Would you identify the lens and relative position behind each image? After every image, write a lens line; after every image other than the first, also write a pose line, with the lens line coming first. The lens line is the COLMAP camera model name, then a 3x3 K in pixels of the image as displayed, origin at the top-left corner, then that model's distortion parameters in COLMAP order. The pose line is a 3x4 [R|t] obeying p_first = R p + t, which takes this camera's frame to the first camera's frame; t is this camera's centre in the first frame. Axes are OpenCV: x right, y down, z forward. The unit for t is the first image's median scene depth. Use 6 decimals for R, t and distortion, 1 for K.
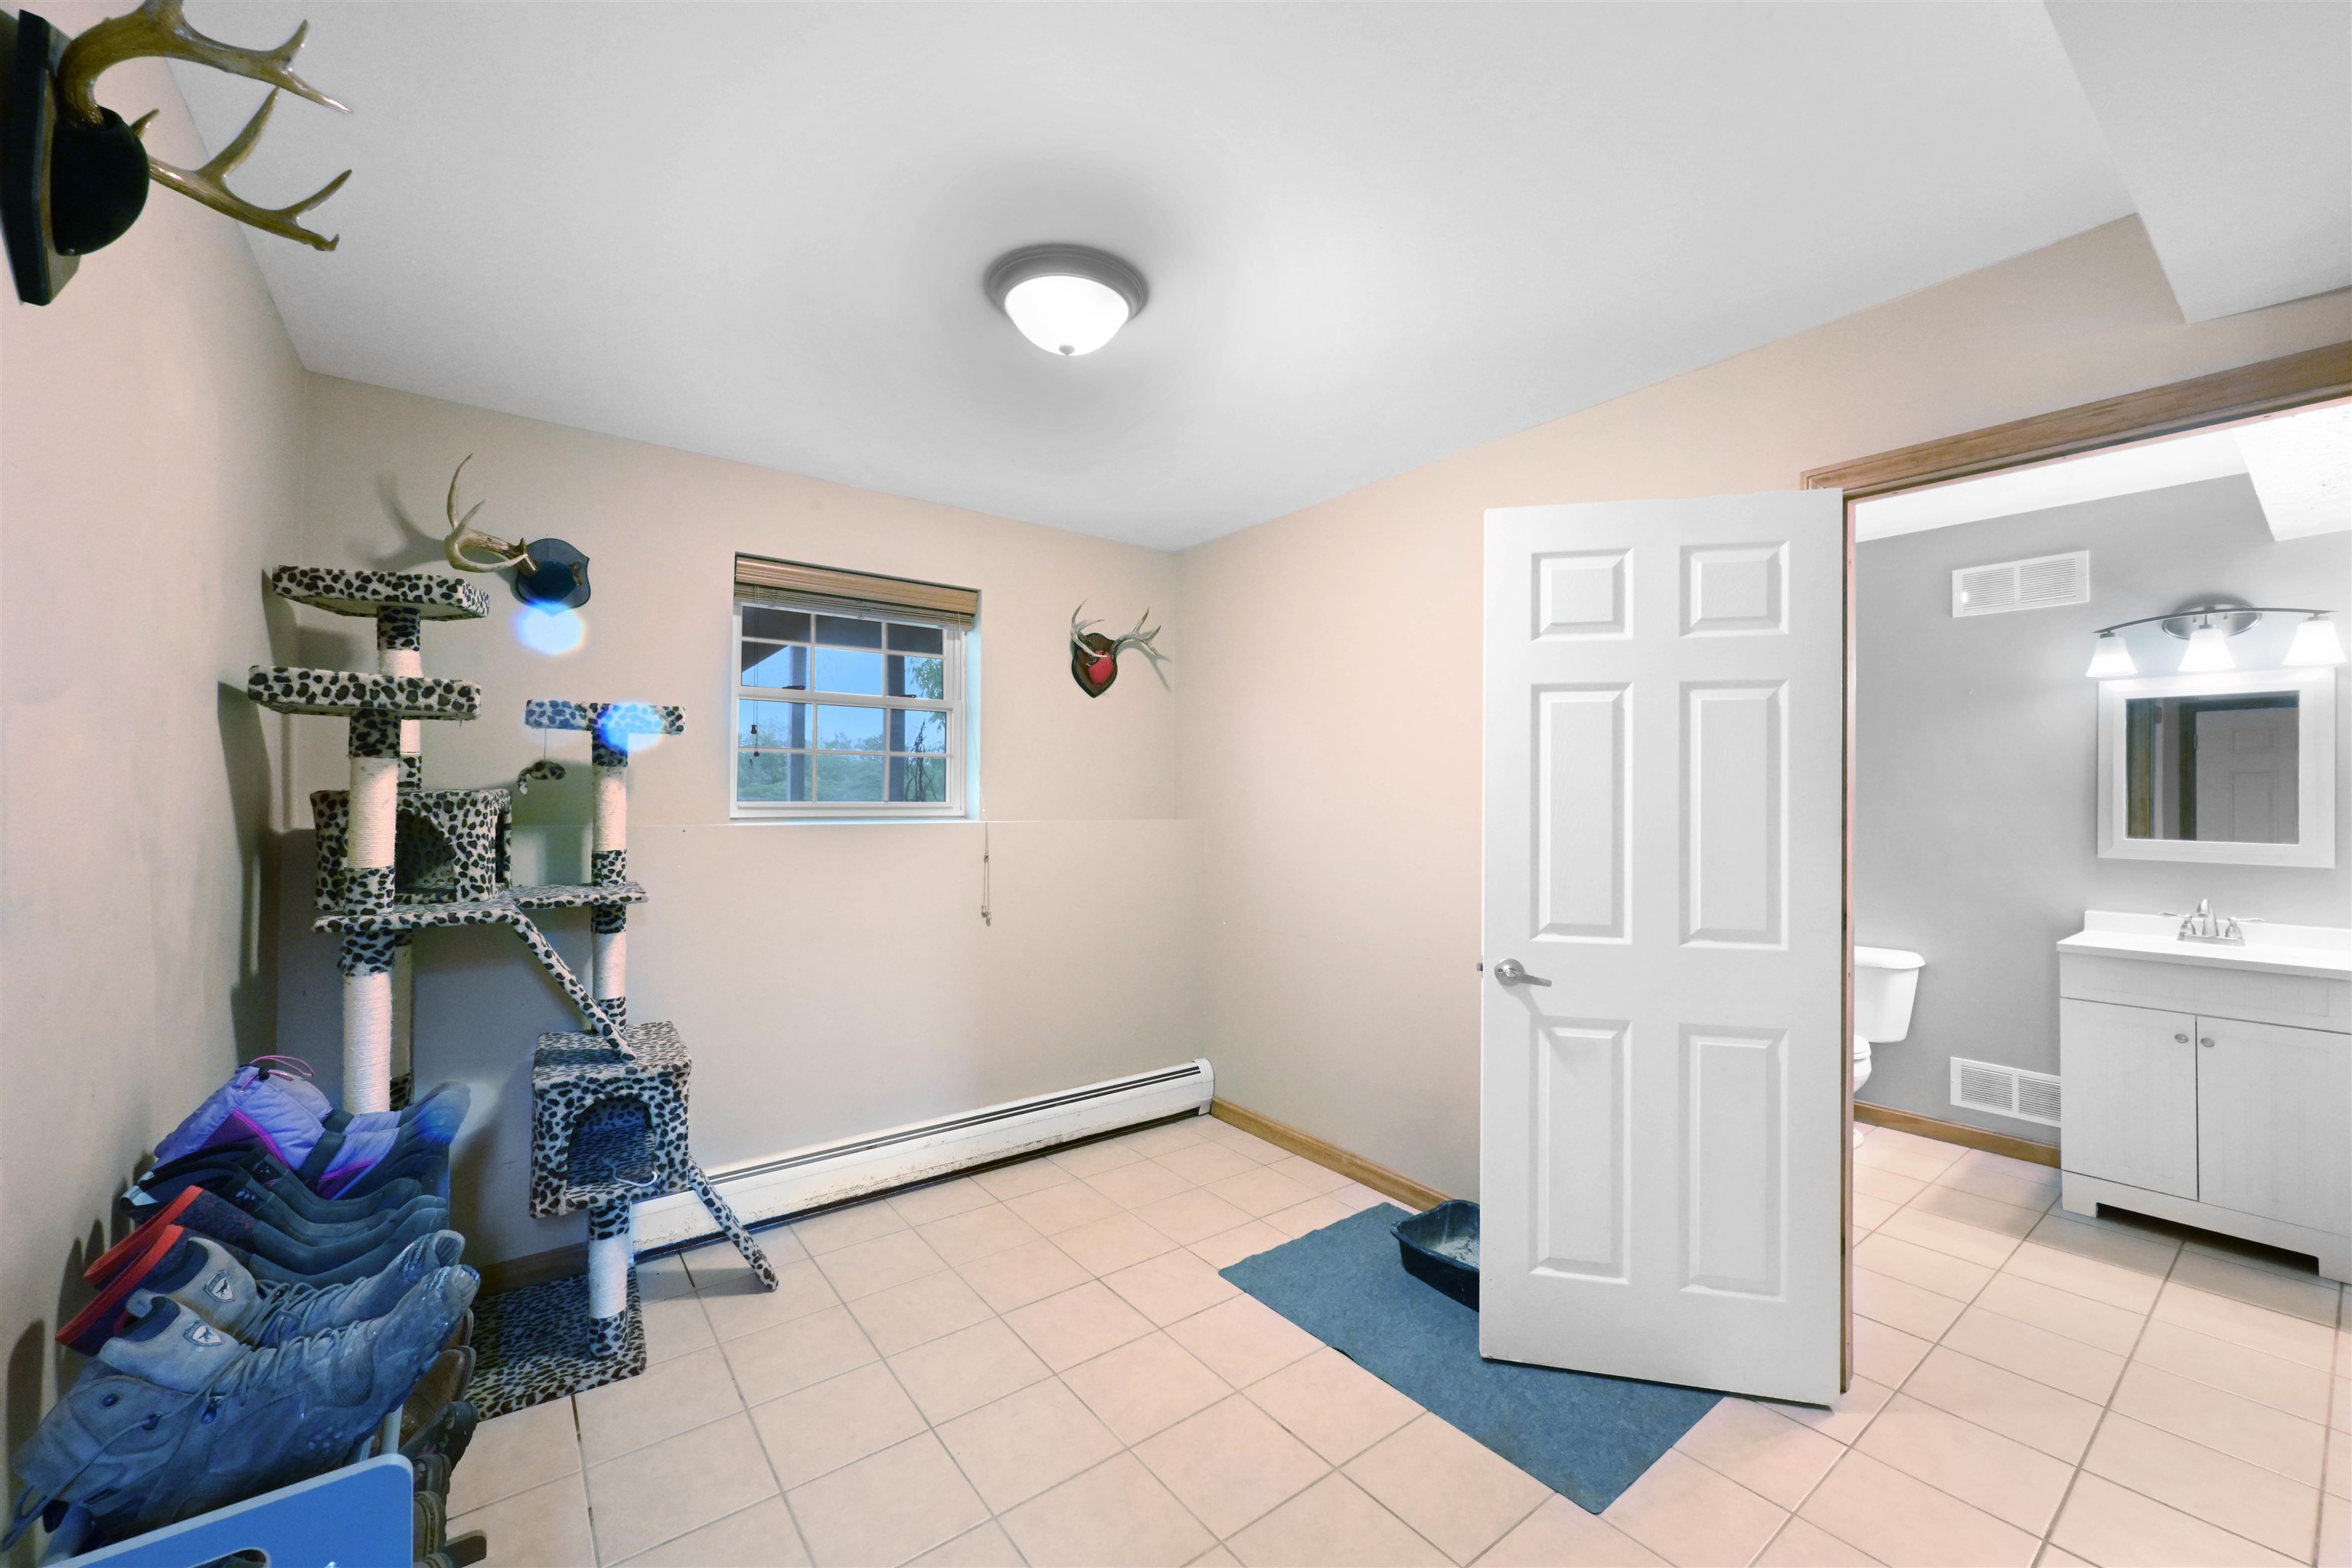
lens RADIAL K [[950.7, 0, 1178.1], [0, 950.7, 779.6], [0, 0, 1]] dist [-0.000945, -0.000279]
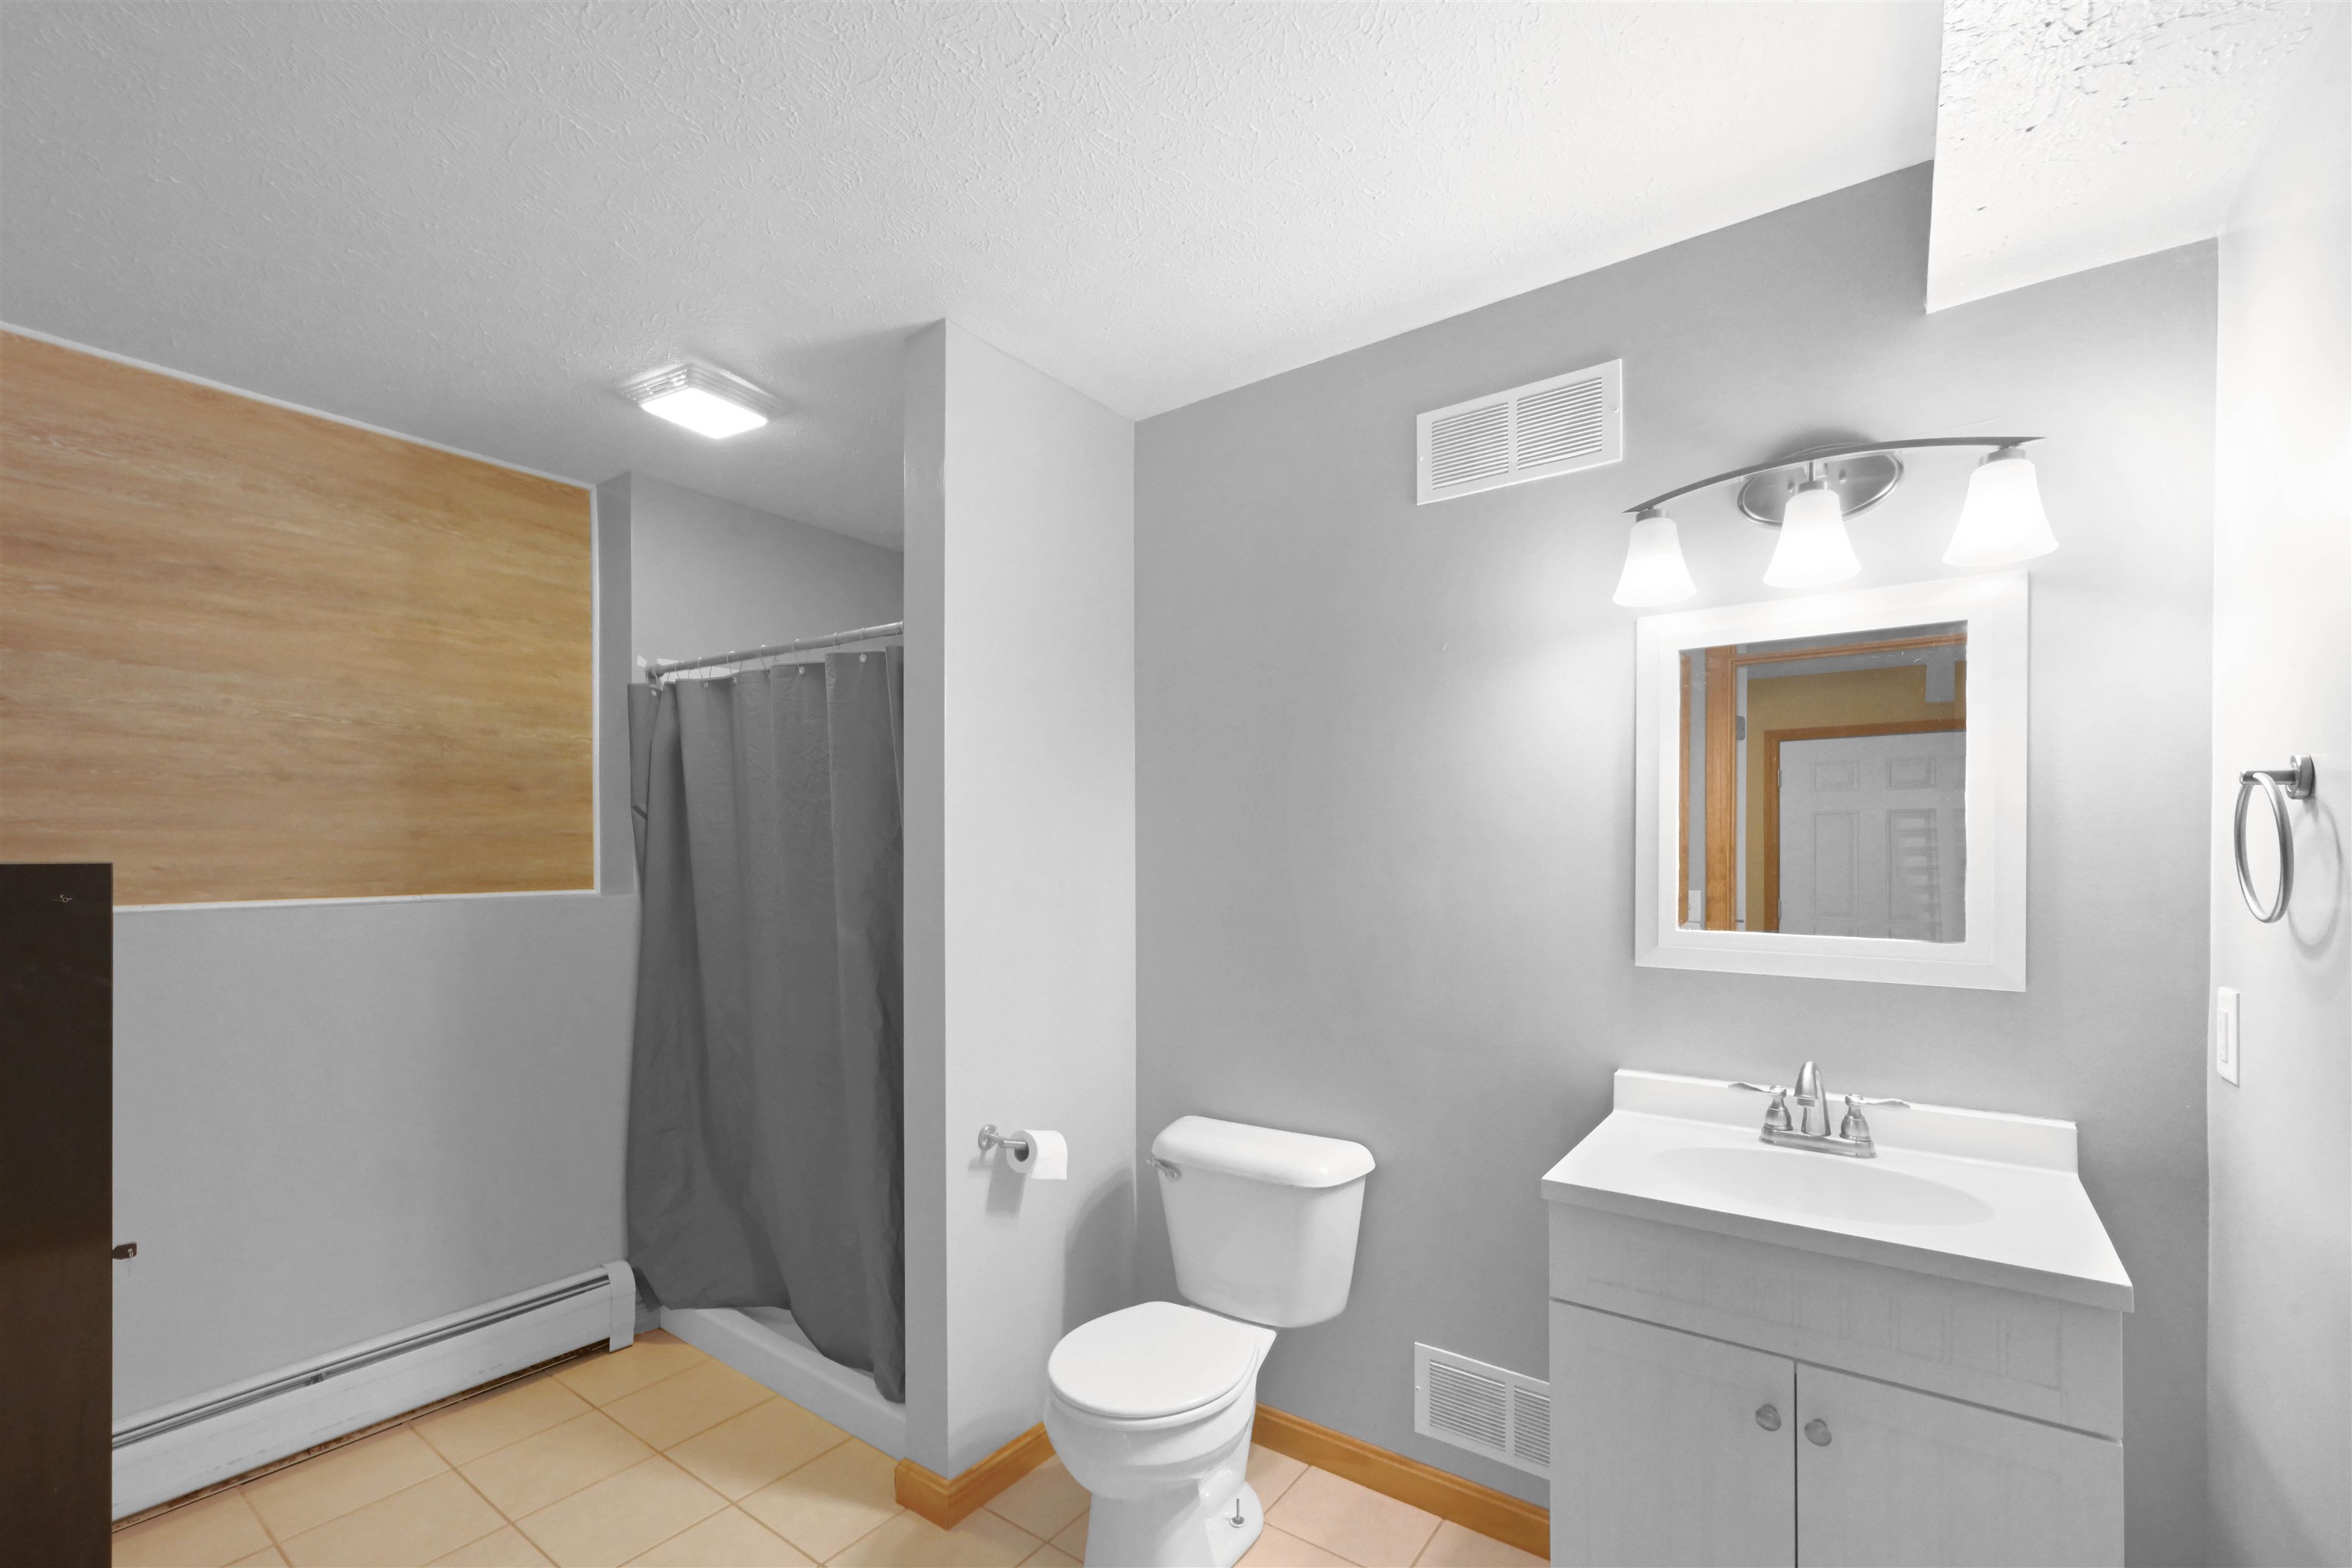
lens RADIAL K [[950.7, 0, 1201.0], [0, 950.7, 851.8], [0, 0, 1]] dist [-0.000945, -0.000279]
pose [[0.960918, -0.012270, 0.276562, 0.623156], [0.007603, 0.999810, 0.017940, 0.010391], [-0.276730, -0.015136, 0.960828, 0.593719]]
